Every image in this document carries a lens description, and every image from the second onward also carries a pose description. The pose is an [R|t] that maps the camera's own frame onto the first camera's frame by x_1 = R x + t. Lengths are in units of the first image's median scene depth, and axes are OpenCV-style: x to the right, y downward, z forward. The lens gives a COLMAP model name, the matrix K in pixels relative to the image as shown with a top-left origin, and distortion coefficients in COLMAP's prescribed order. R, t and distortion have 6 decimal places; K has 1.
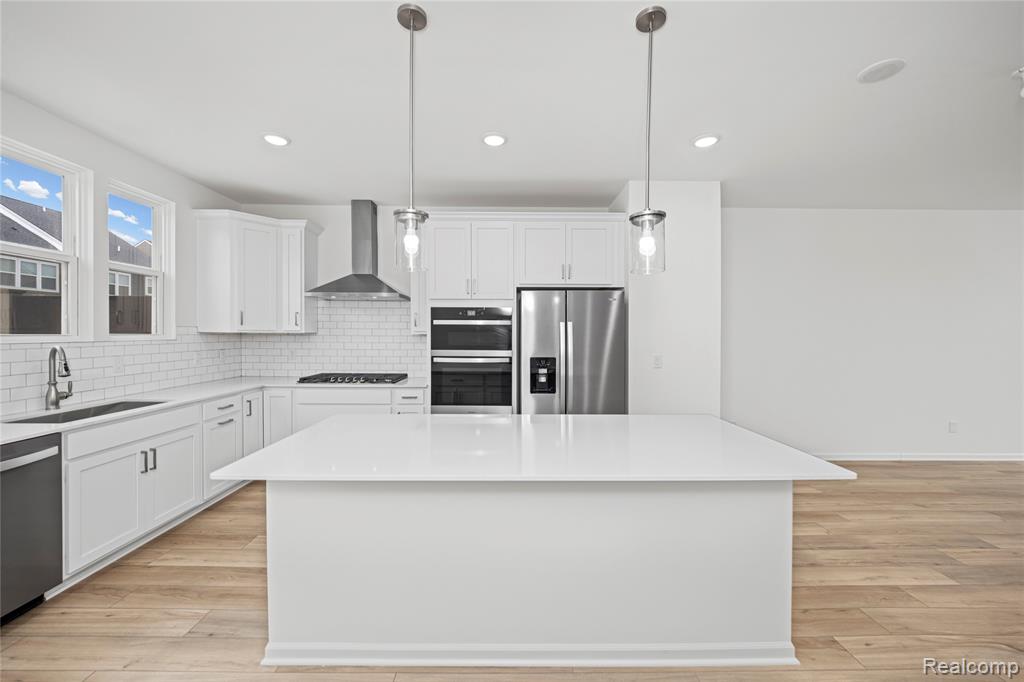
lens RADIAL K [[391.6, 0, 507.7], [0, 391.6, 332.7], [0, 0, 1]] dist [-0.003917, -0.000243]
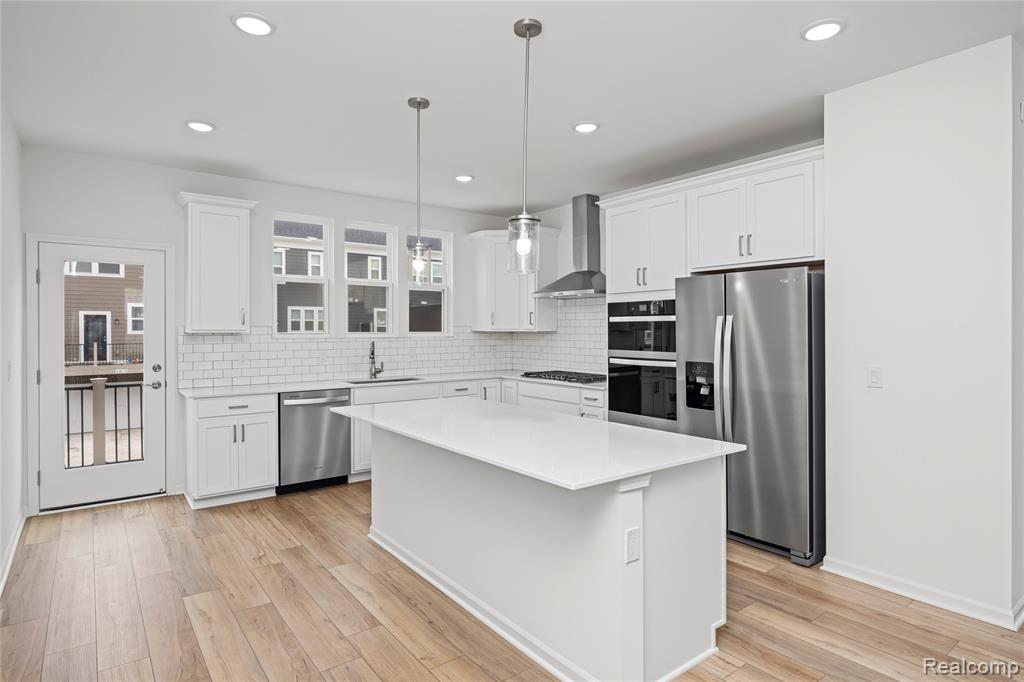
lens RADIAL K [[550.5, 0, 515.8], [0, 550.5, 327.4], [0, 0, 1]] dist [0.003618, 0.000028]
pose [[0.602449, -0.008602, -0.798111, 0.703125], [0.003860, 0.999962, -0.007864, 0.001479], [0.798148, 0.001657, 0.602459, 0.050189]]
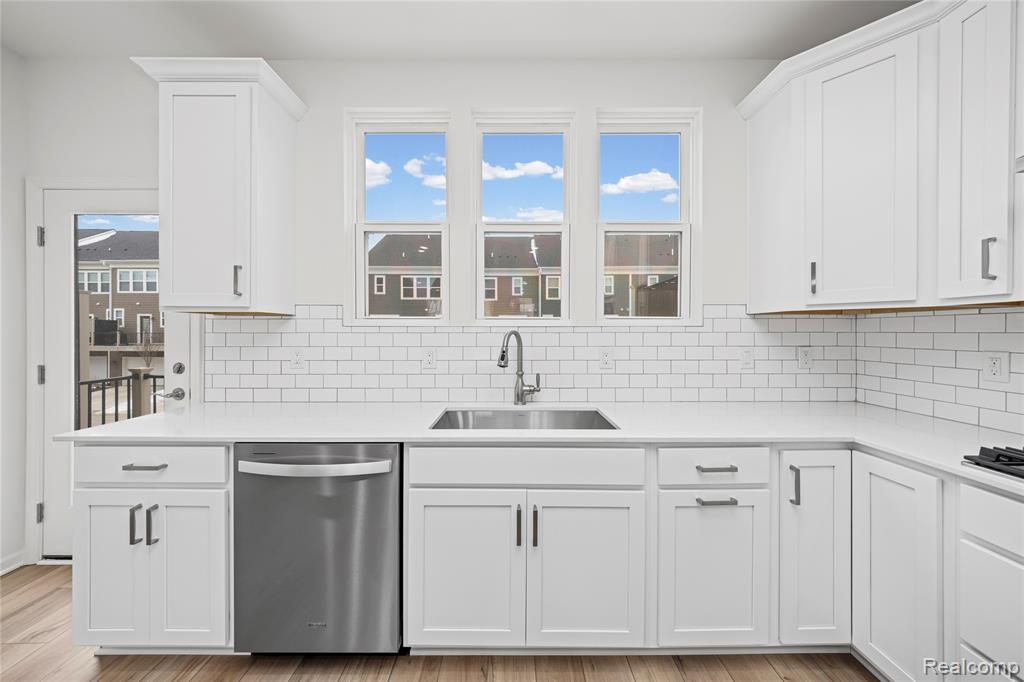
lens RADIAL K [[351.5, 0, 513.2], [0, 351.5, 334.6], [0, 0, 1]] dist [-0.006572, -0.000181]
pose [[-0.009054, 0.002461, -0.999956, -0.268927], [-0.001059, 0.999996, 0.002471, 0.028777], [0.999958, 0.001081, -0.009052, 0.657892]]
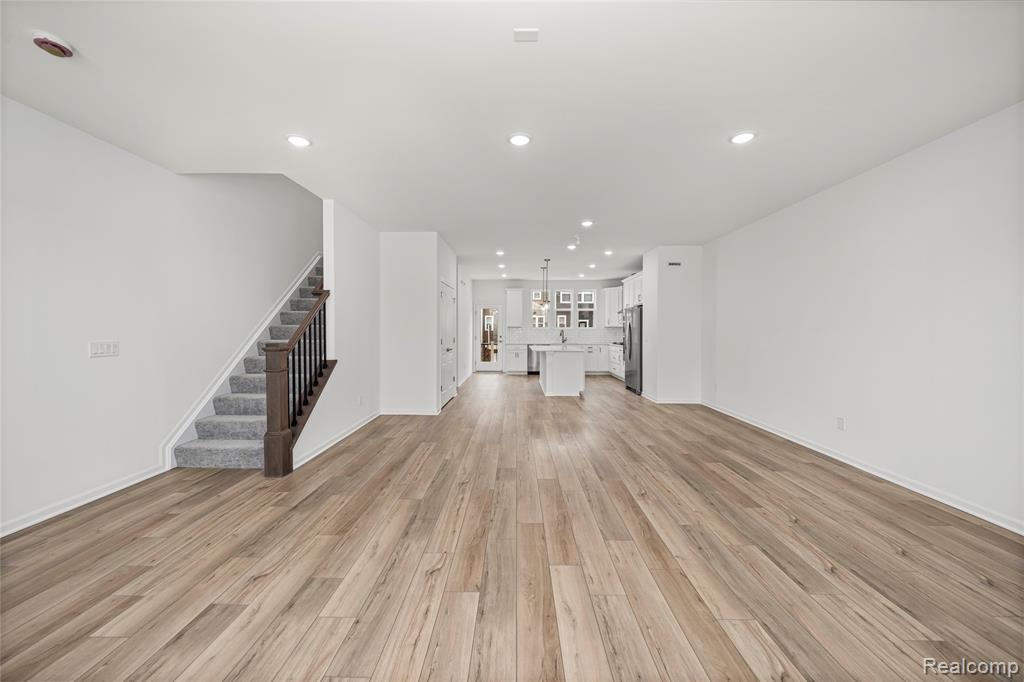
lens RADIAL K [[391.6, 0, 508.2], [0, 391.6, 336.3], [0, 0, 1]] dist [-0.003917, -0.000243]
pose [[-0.038260, 0.016043, -0.999139, 2.441206], [0.000079, 0.999871, 0.016051, 0.026208], [0.999268, 0.000535, -0.038257, 0.337838]]
